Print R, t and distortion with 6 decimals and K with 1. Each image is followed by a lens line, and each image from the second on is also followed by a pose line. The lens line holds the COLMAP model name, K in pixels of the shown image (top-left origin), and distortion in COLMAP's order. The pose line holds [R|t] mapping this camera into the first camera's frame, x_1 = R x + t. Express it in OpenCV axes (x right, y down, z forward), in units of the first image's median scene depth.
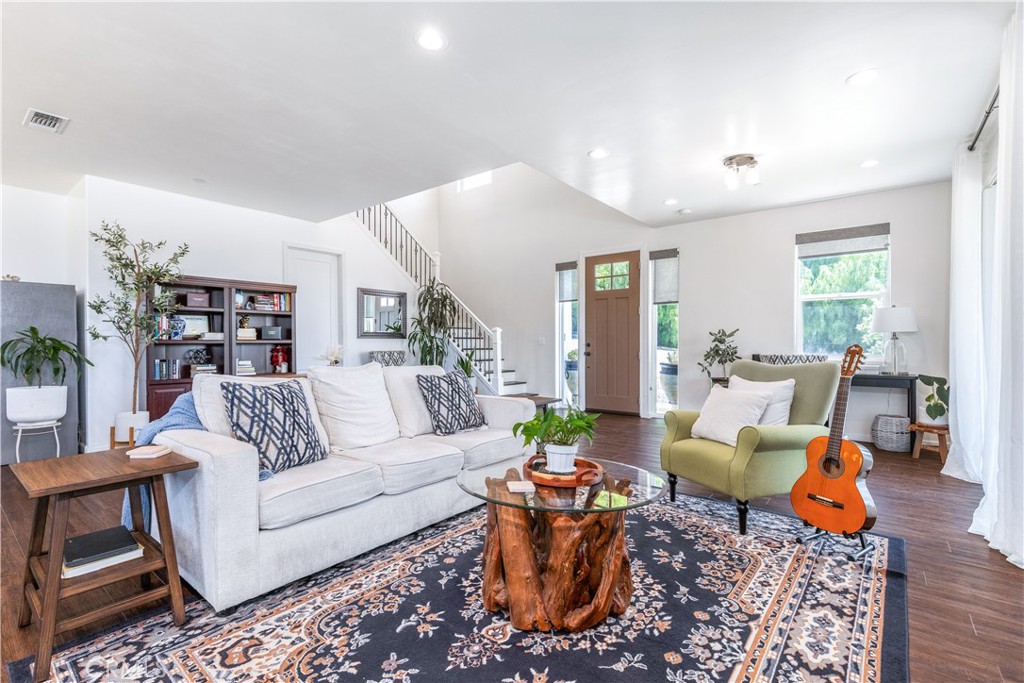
lens RADIAL K [[478.4, 0, 511.6], [0, 478.4, 336.4], [0, 0, 1]] dist [0.015853, 0.000173]
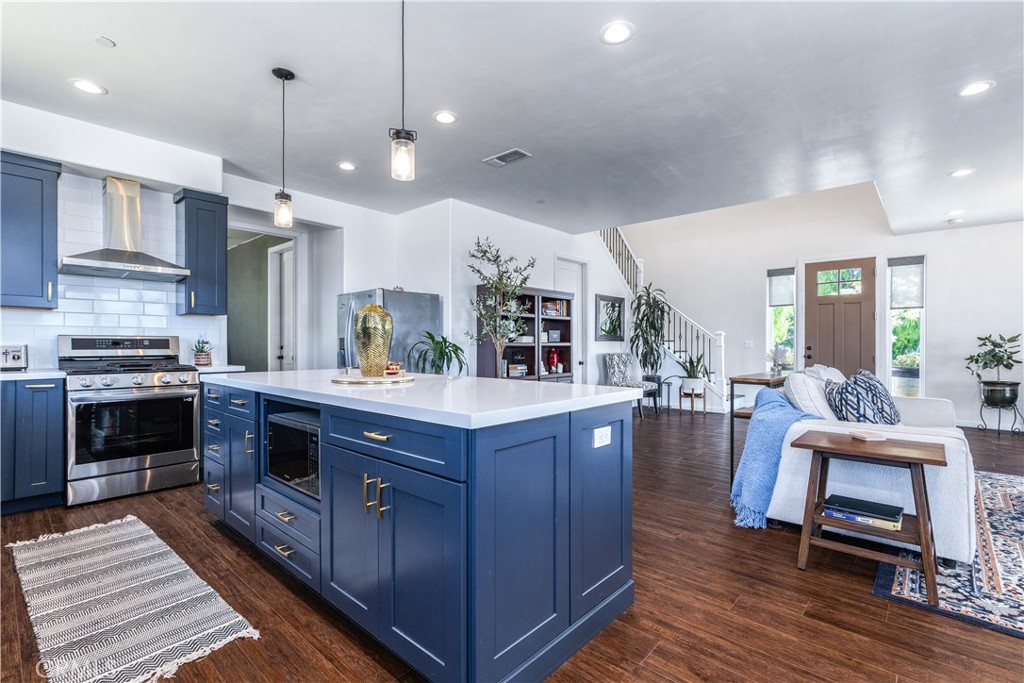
lens RADIAL K [[474.0, 0, 501.2], [0, 474.0, 346.9], [0, 0, 1]] dist [0.000340, -0.000436]
pose [[0.996877, 0.005168, -0.078806, -1.240258], [-0.003741, 0.999826, 0.018250, -0.005414], [0.078886, -0.017899, 0.996723, -0.220128]]
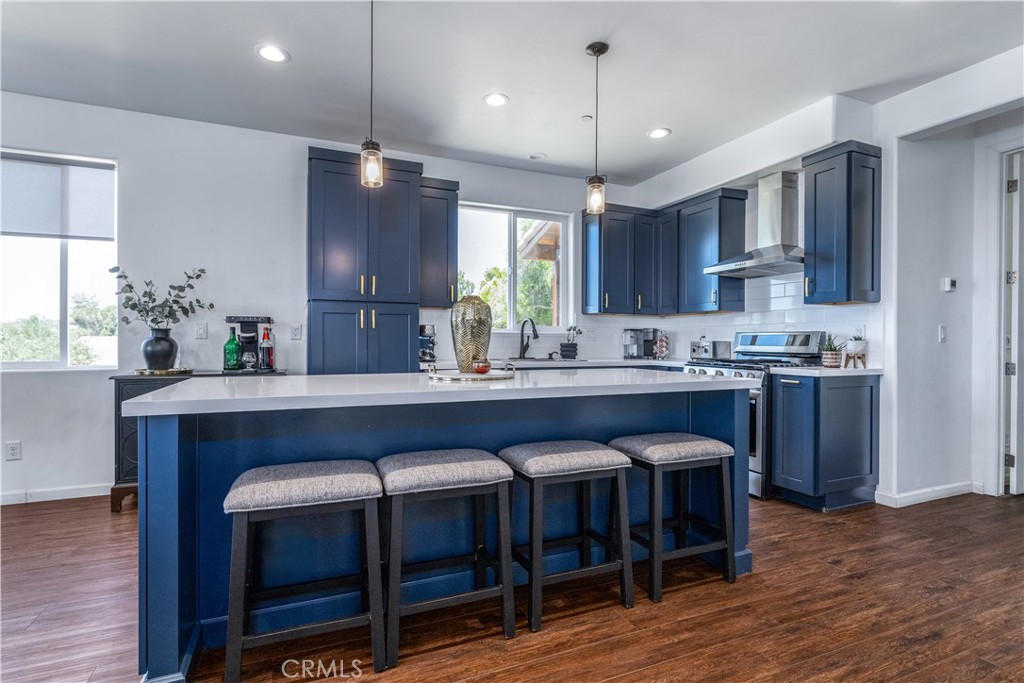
lens RADIAL K [[486.0, 0, 512.6], [0, 486.0, 343.9], [0, 0, 1]] dist [-0.001069, -0.000077]
pose [[-0.485718, 0.009060, -0.874069, -0.821999], [0.011304, 0.999928, 0.004083, 0.013607], [0.874043, -0.007898, -0.485785, 1.217227]]
